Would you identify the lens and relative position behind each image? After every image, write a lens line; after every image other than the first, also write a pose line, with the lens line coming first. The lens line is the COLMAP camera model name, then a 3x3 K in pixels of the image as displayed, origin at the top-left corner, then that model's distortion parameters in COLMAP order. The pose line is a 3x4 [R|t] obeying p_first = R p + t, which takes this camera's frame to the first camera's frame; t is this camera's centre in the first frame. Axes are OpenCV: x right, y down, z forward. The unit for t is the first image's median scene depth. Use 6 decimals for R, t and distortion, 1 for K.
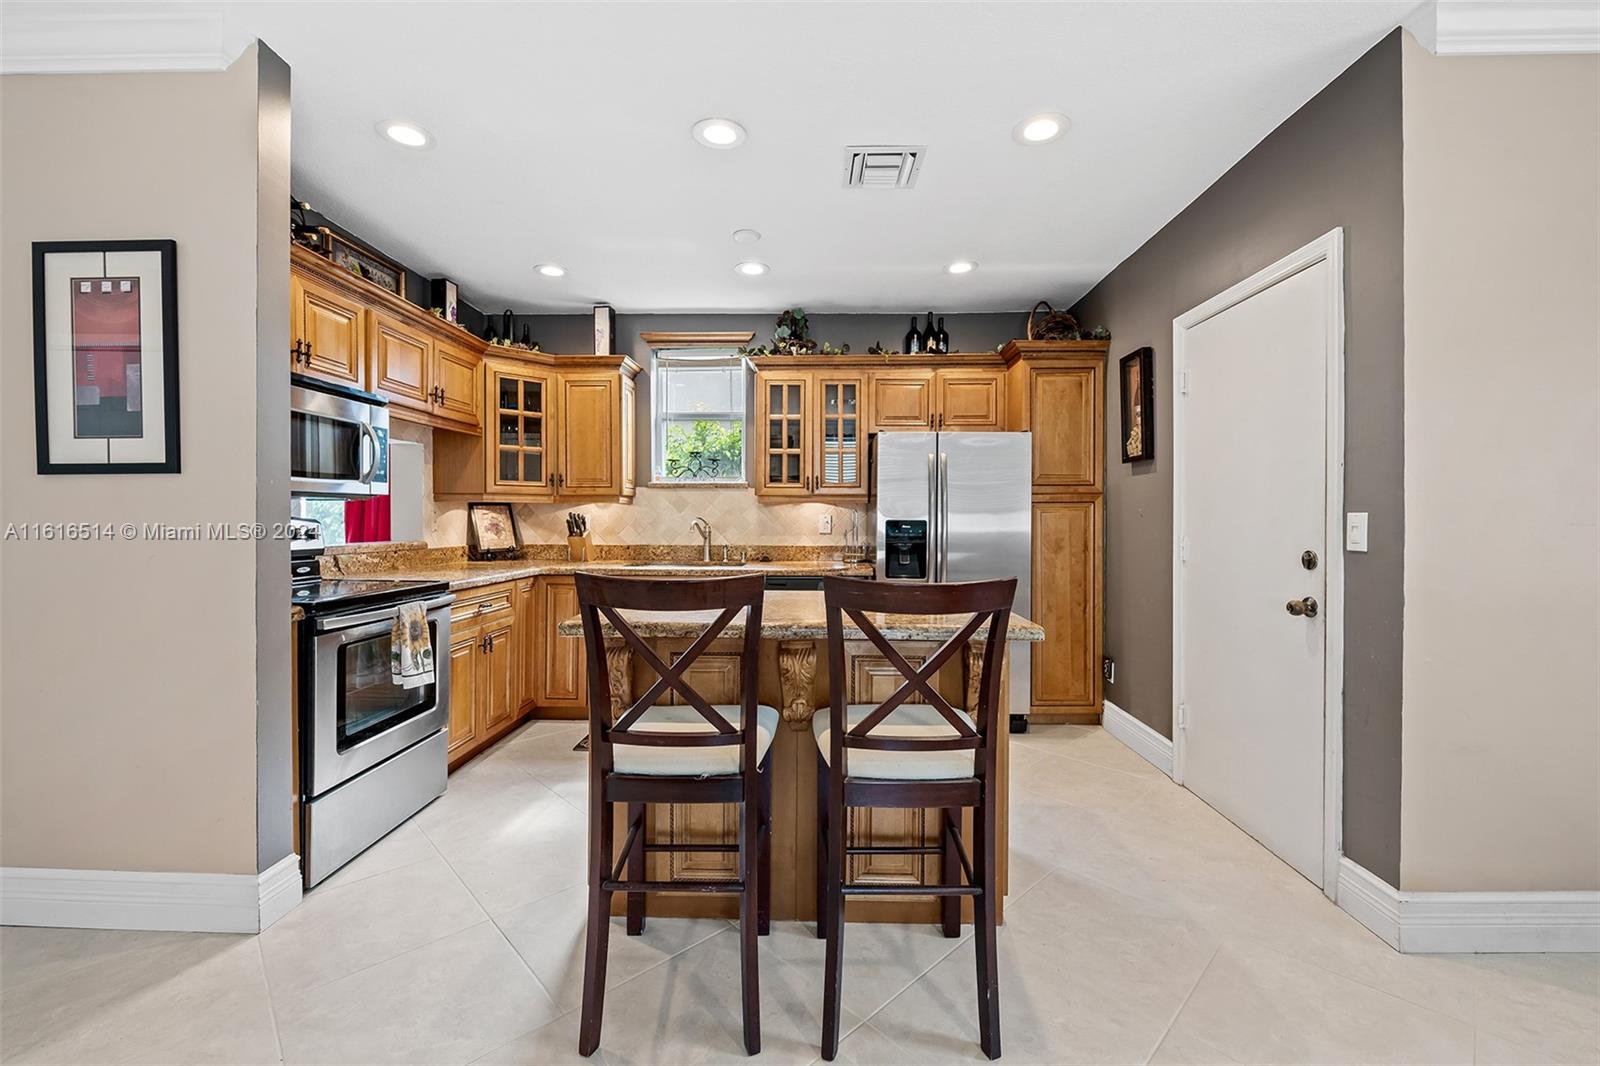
lens RADIAL K [[649.6, 0, 809.7], [0, 649.6, 522.3], [0, 0, 1]] dist [-0.000404, -0.000618]
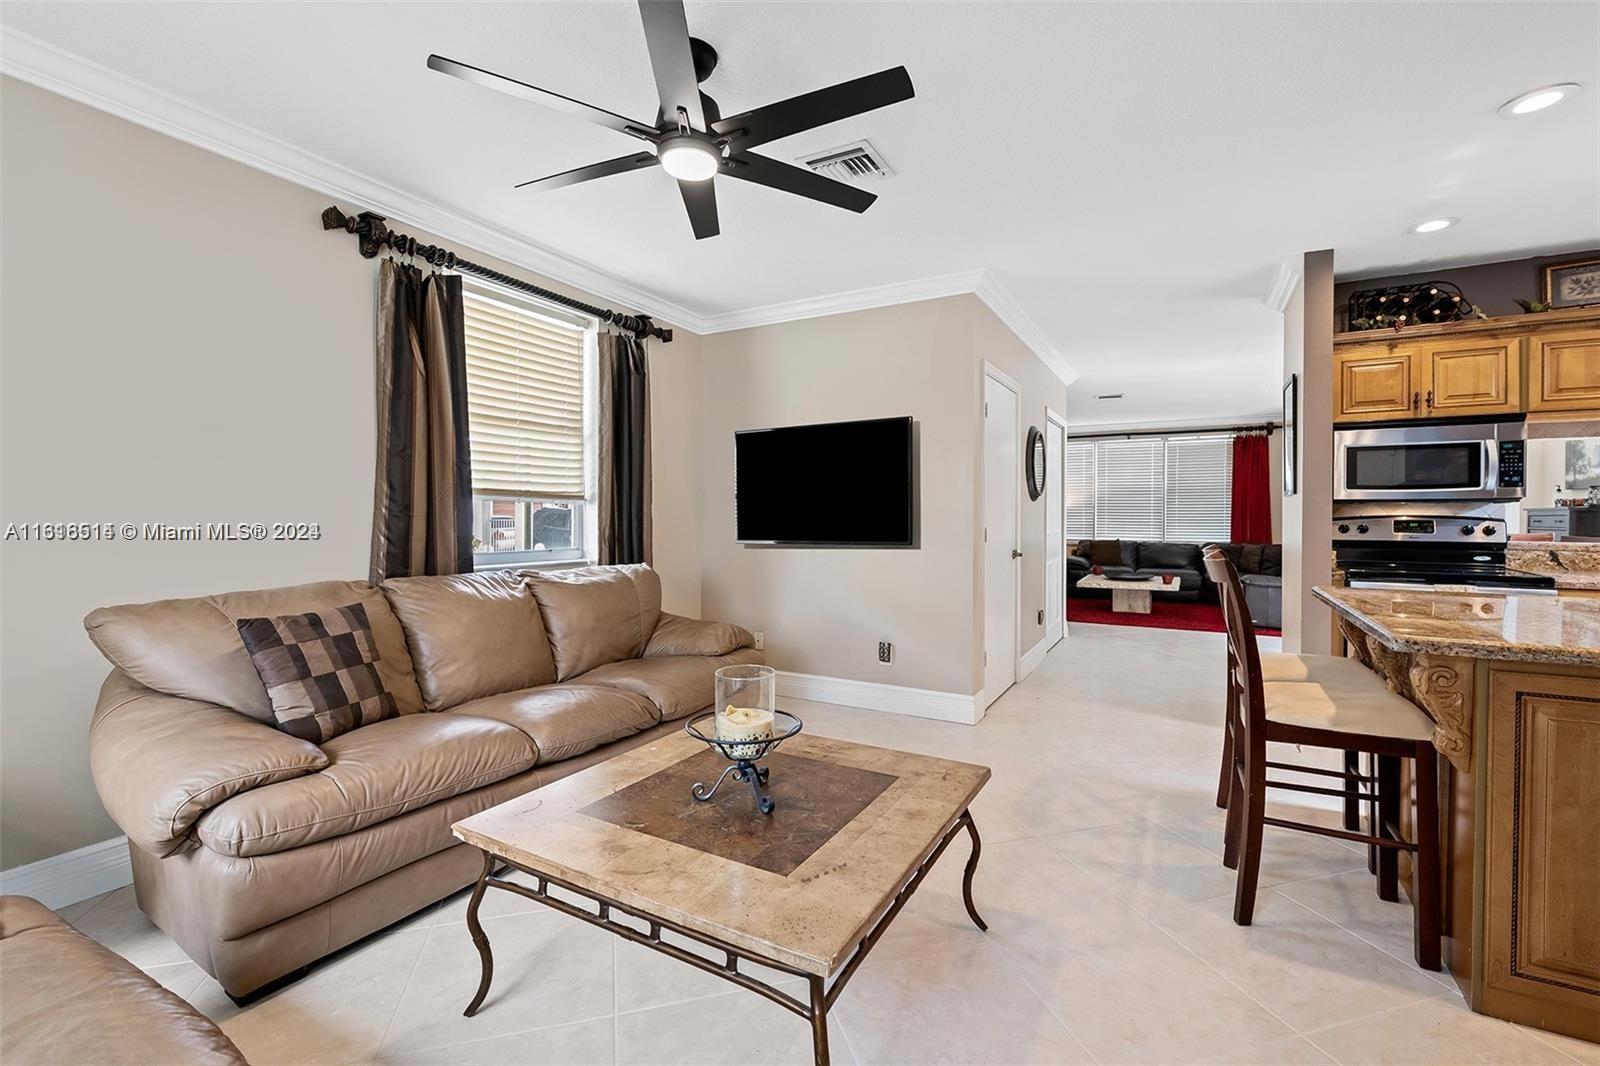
lens RADIAL K [[696.3, 0, 805.3], [0, 696.3, 524.2], [0, 0, 1]] dist [-0.000834, -0.002533]
pose [[-0.473824, 0.008317, -0.880581, 0.753579], [-0.007866, 0.999876, 0.013677, -0.001369], [0.880585, 0.013407, -0.473699, 0.339470]]
